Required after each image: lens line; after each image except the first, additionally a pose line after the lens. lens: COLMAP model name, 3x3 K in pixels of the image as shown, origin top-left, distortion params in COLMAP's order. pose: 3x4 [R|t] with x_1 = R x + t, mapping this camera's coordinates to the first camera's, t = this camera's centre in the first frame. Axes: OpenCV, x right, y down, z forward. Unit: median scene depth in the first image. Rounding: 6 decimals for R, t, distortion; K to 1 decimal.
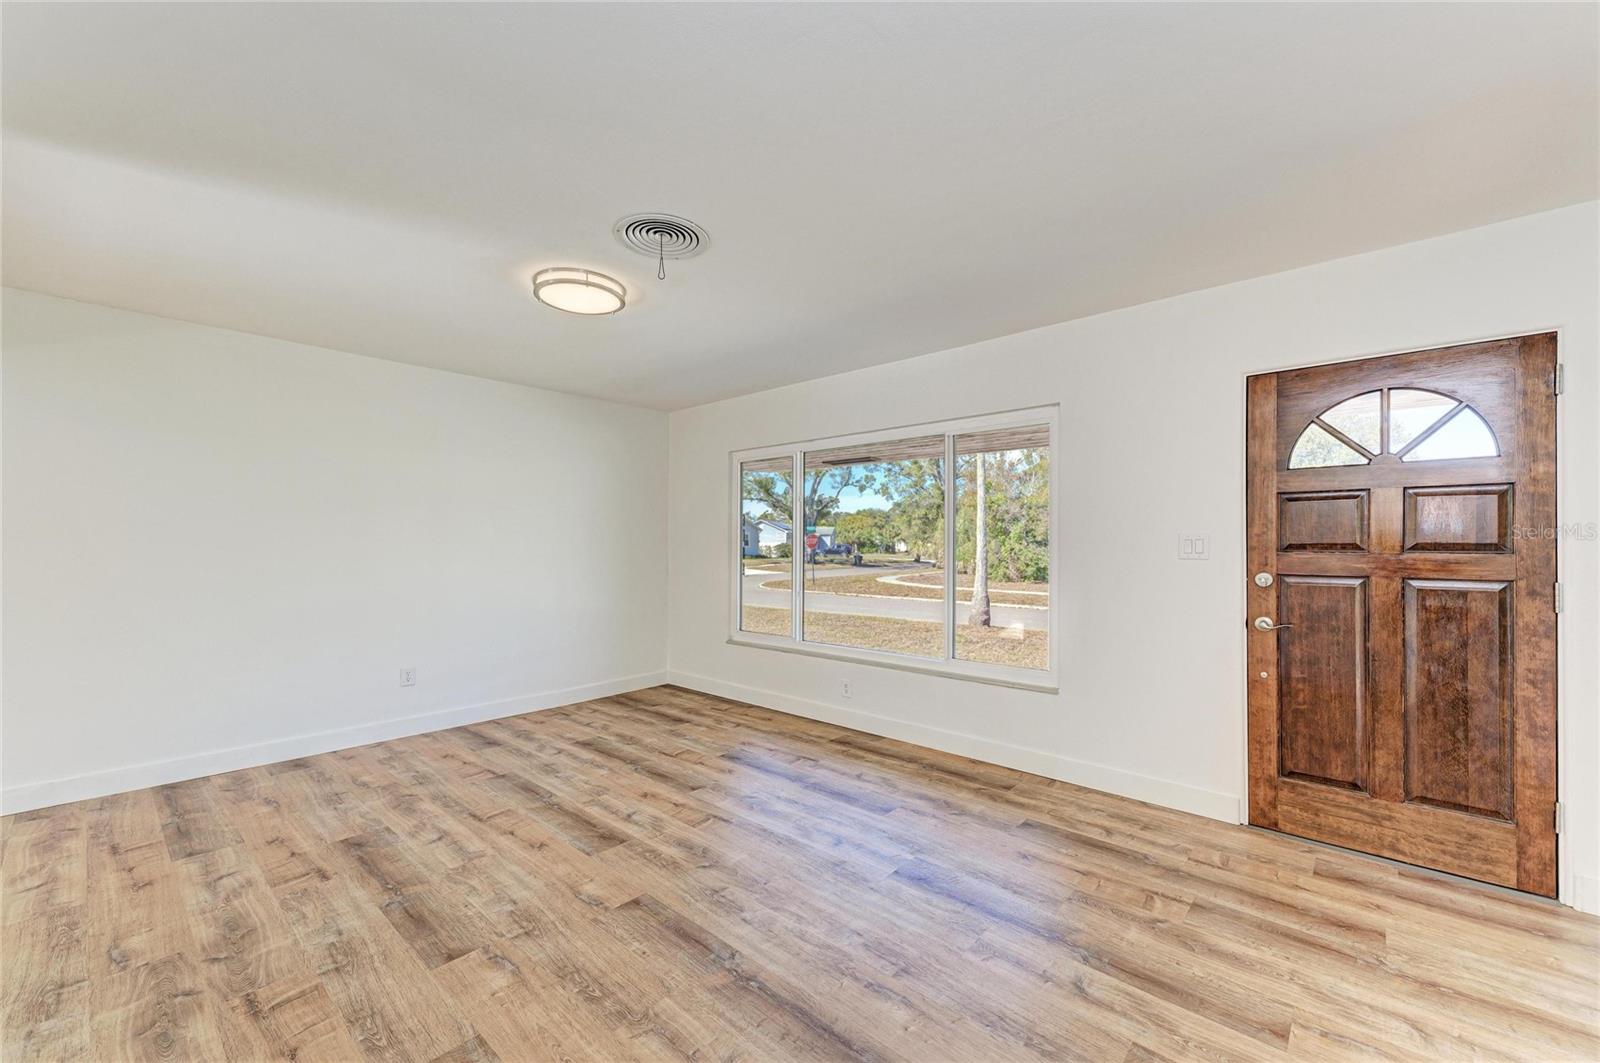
lens RADIAL K [[629.9, 0, 807.8], [0, 629.9, 533.2], [0, 0, 1]] dist [0.024778, -0.007382]
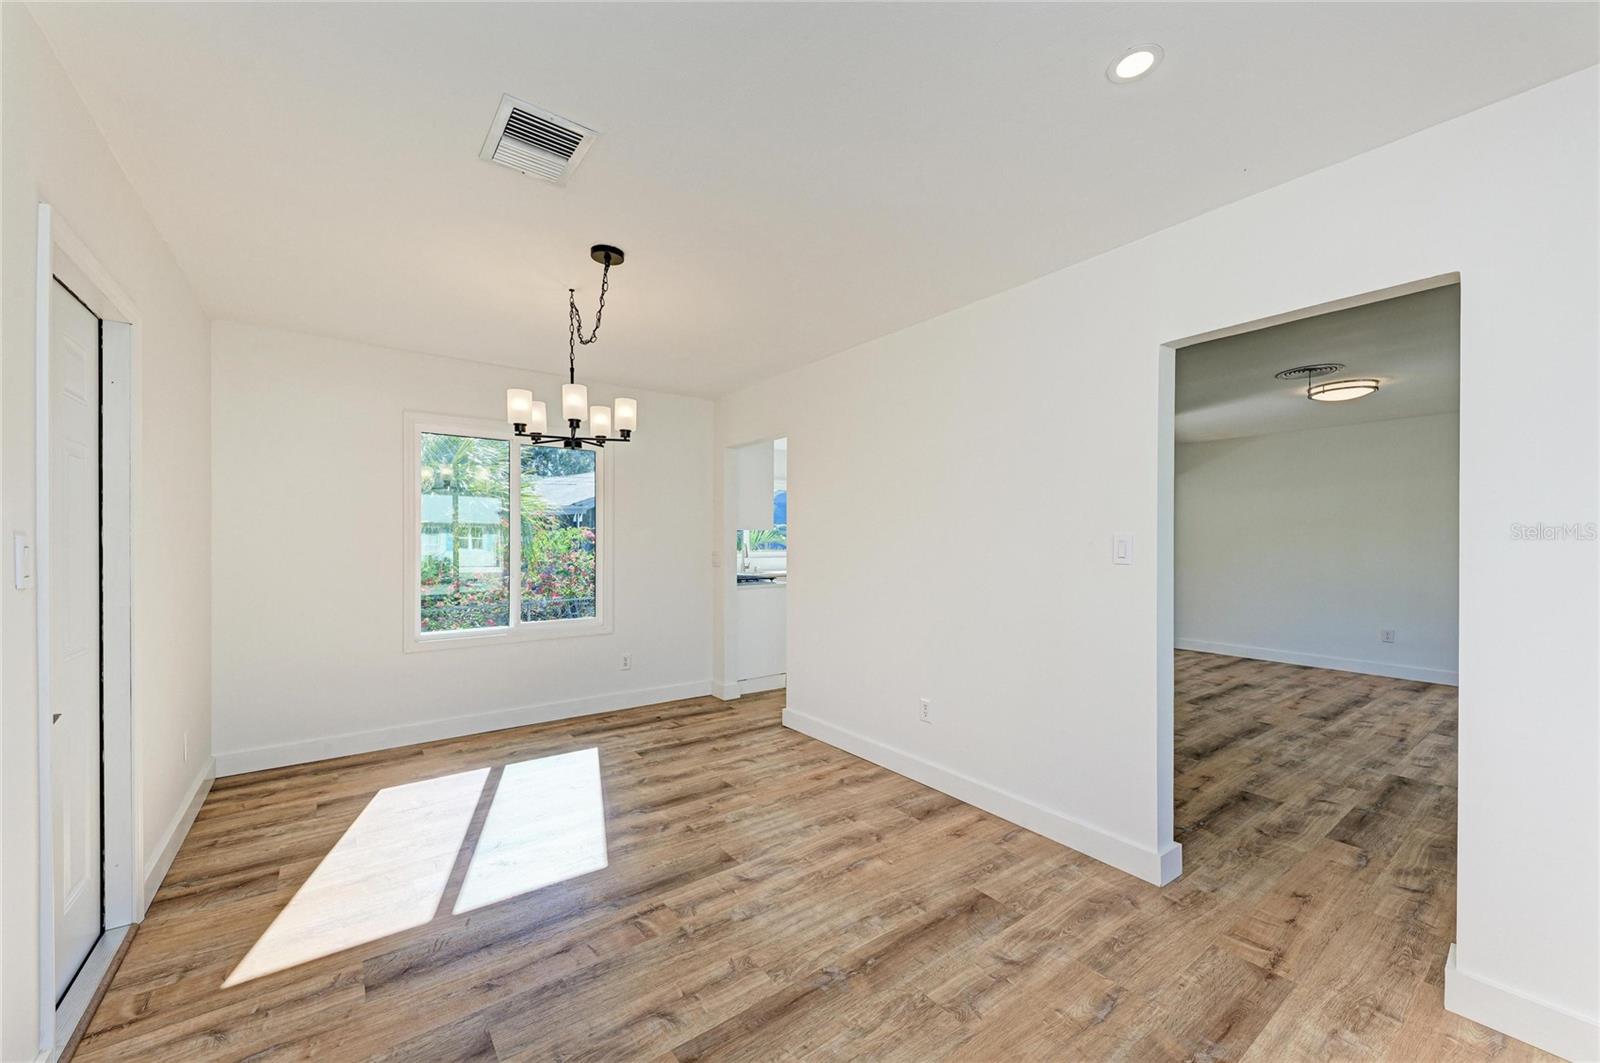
lens RADIAL K [[629.9, 0, 812.3], [0, 629.9, 524.7], [0, 0, 1]] dist [0.024778, -0.007382]
pose [[-0.179107, -0.025458, -0.983500, 1.564912], [0.015766, 0.999463, -0.028742, -0.004655], [0.983703, -0.020653, -0.178610, -0.021332]]
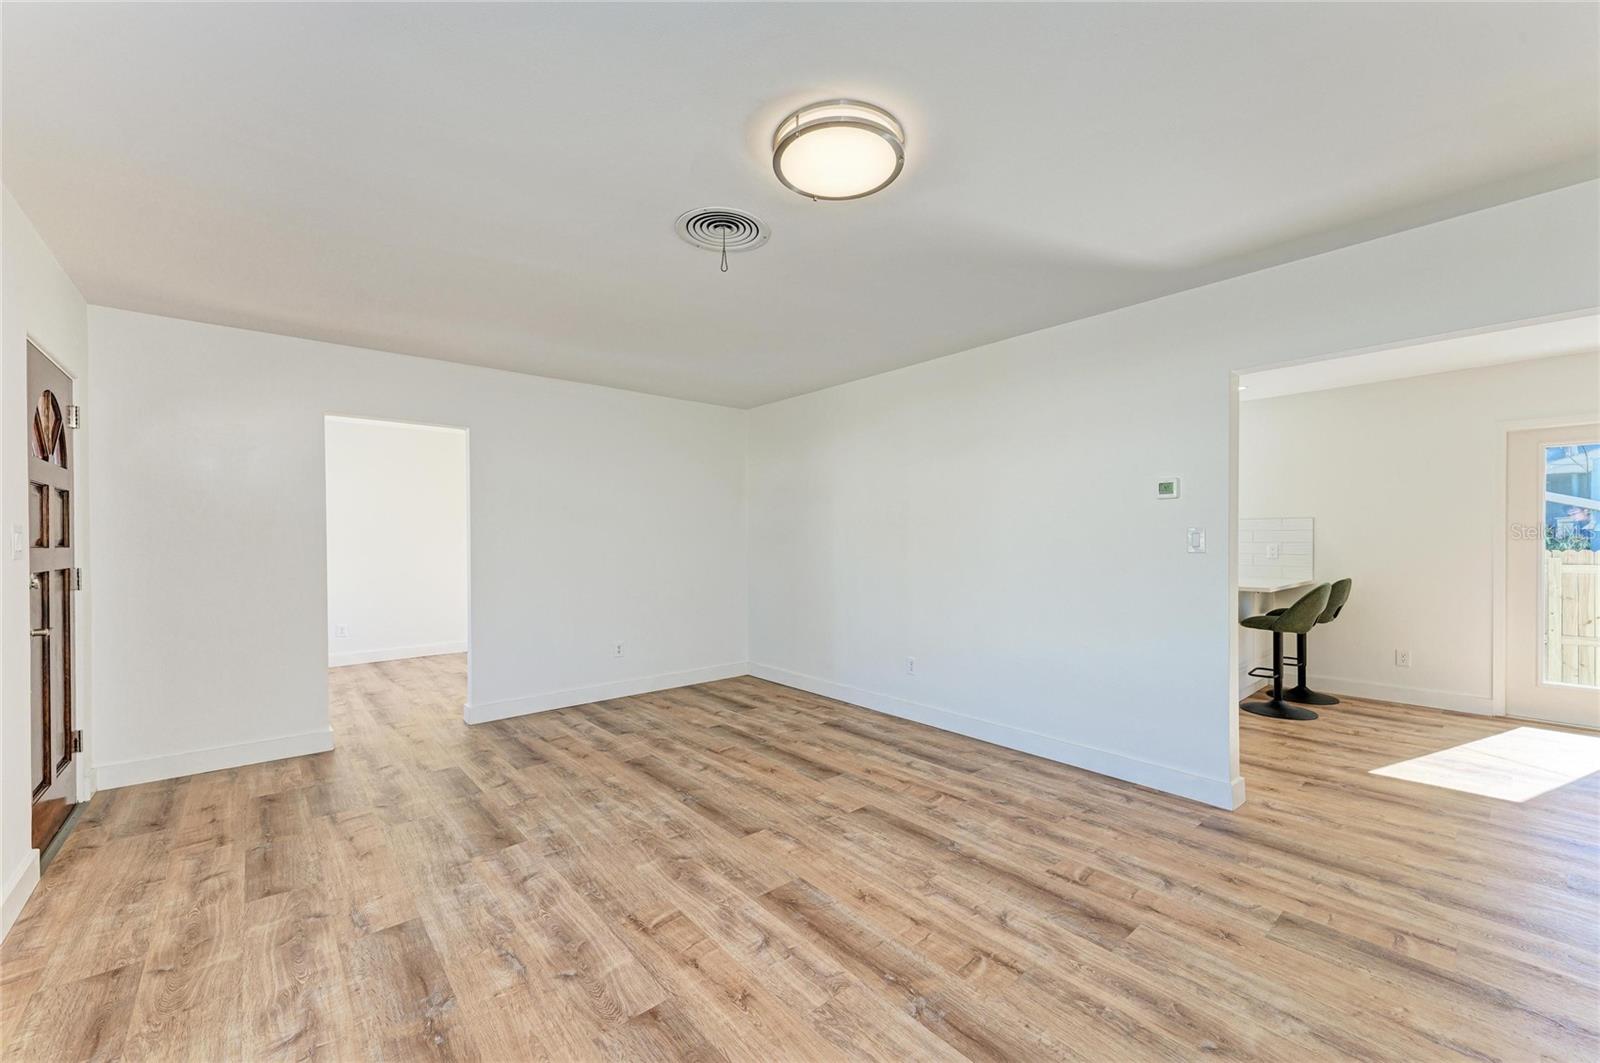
lens RADIAL K [[629.9, 0, 809.1], [0, 629.9, 545.0], [0, 0, 1]] dist [0.024778, -0.007382]
pose [[-0.991564, 0.001450, 0.129609, -0.436539], [0.000058, 0.999942, -0.010741, 0.034574], [-0.129617, -0.010643, -0.991507, 1.755756]]
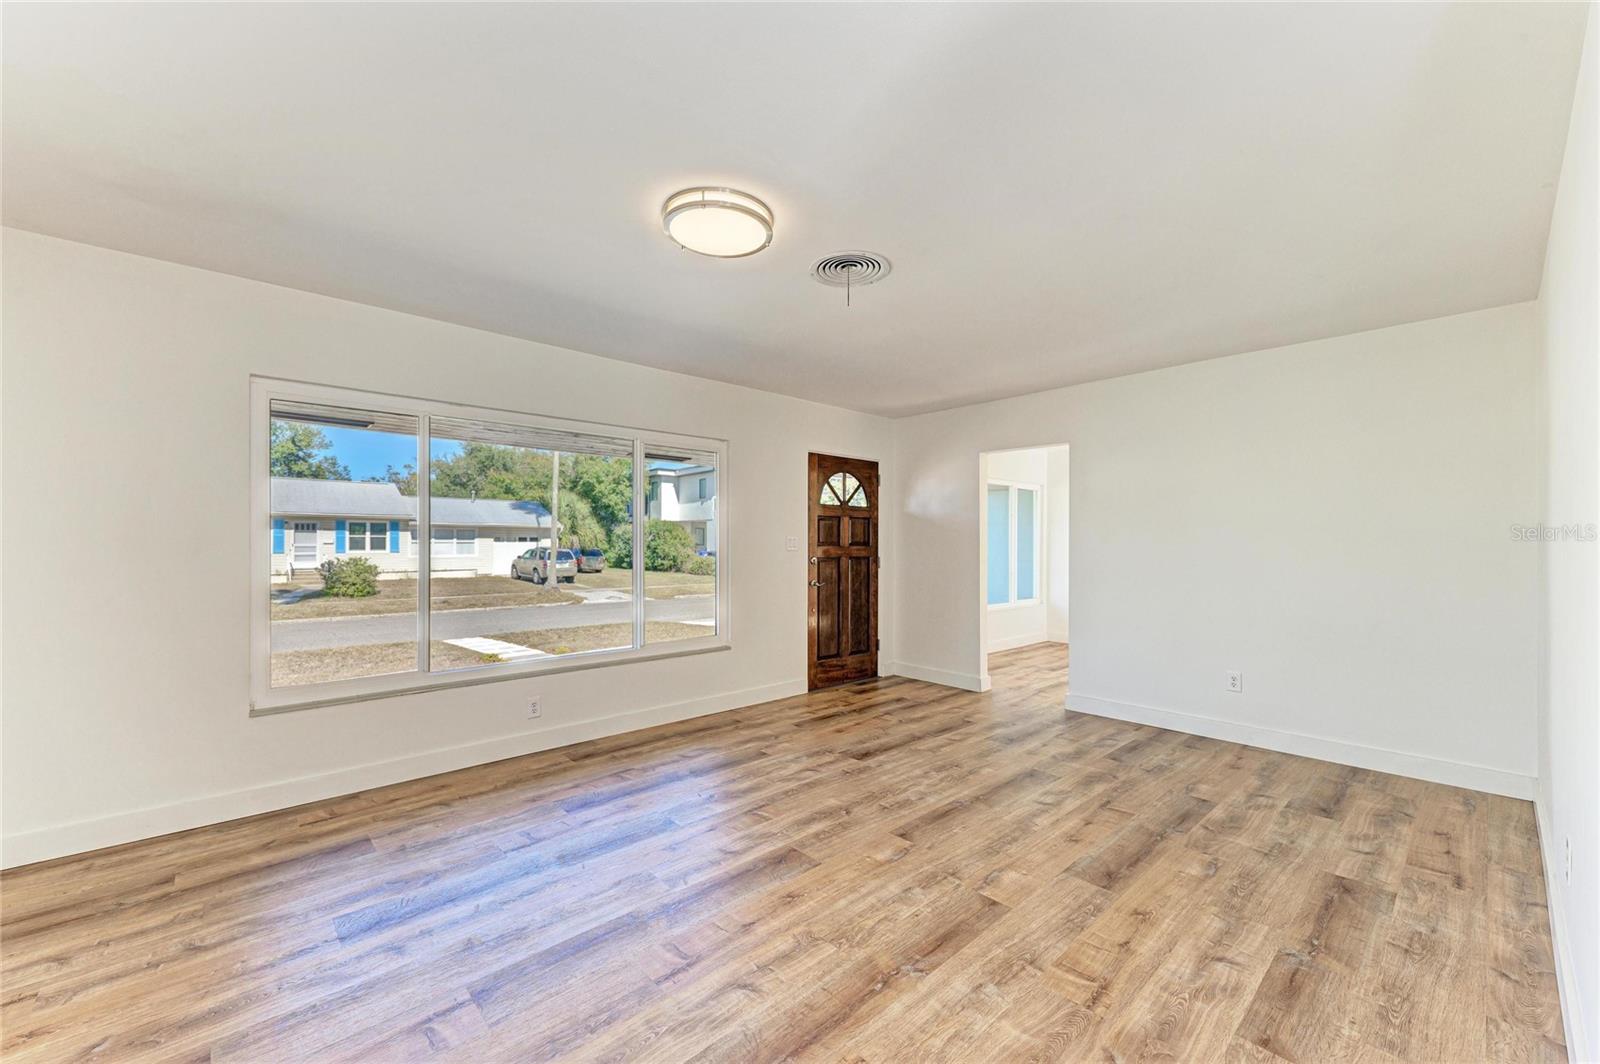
lens RADIAL K [[629.9, 0, 806.6], [0, 629.9, 541.0], [0, 0, 1]] dist [0.024778, -0.007382]
pose [[0.095591, 0.002993, 0.995416, -1.203541], [-0.021276, 0.999773, -0.000963, 0.015866], [-0.995193, -0.021087, 0.095633, 0.863792]]
